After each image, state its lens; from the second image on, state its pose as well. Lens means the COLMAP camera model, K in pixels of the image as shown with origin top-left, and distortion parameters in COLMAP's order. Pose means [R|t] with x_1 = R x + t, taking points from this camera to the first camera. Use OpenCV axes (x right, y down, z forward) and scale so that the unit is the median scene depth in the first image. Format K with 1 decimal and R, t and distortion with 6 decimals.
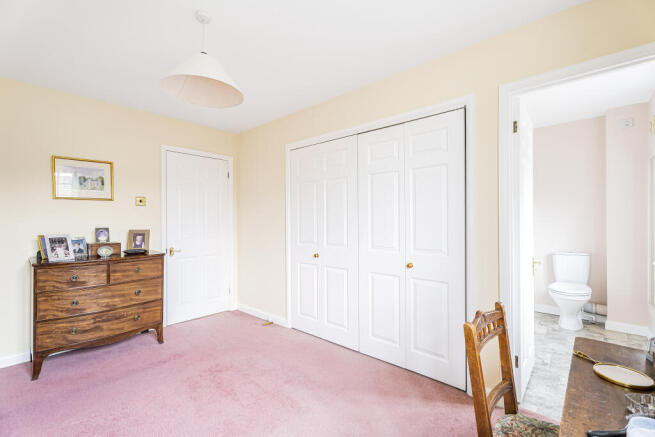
lens RADIAL K [[295.3, 0, 325.4], [0, 295.3, 218.5], [0, 0, 1]] dist [0.001447, 0.000306]
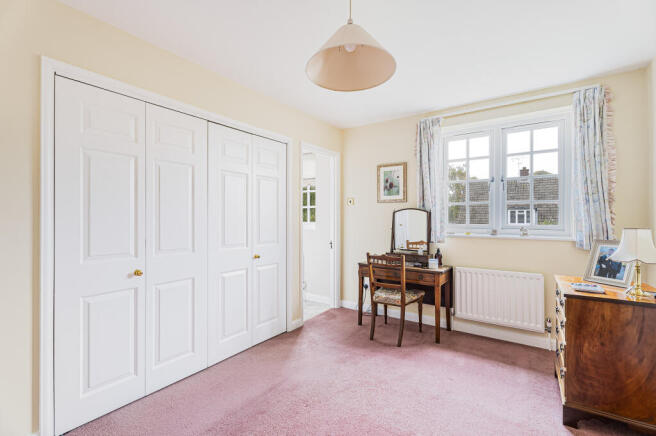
lens RADIAL K [[295.7, 0, 325.9], [0, 295.7, 218.0], [0, 0, 1]] dist [0.001447, 0.000306]
pose [[-0.133951, 0.007588, 0.990959, -0.887741], [-0.004244, 0.999957, -0.008231, 0.011250], [-0.990979, -0.005308, -0.133913, 0.838750]]
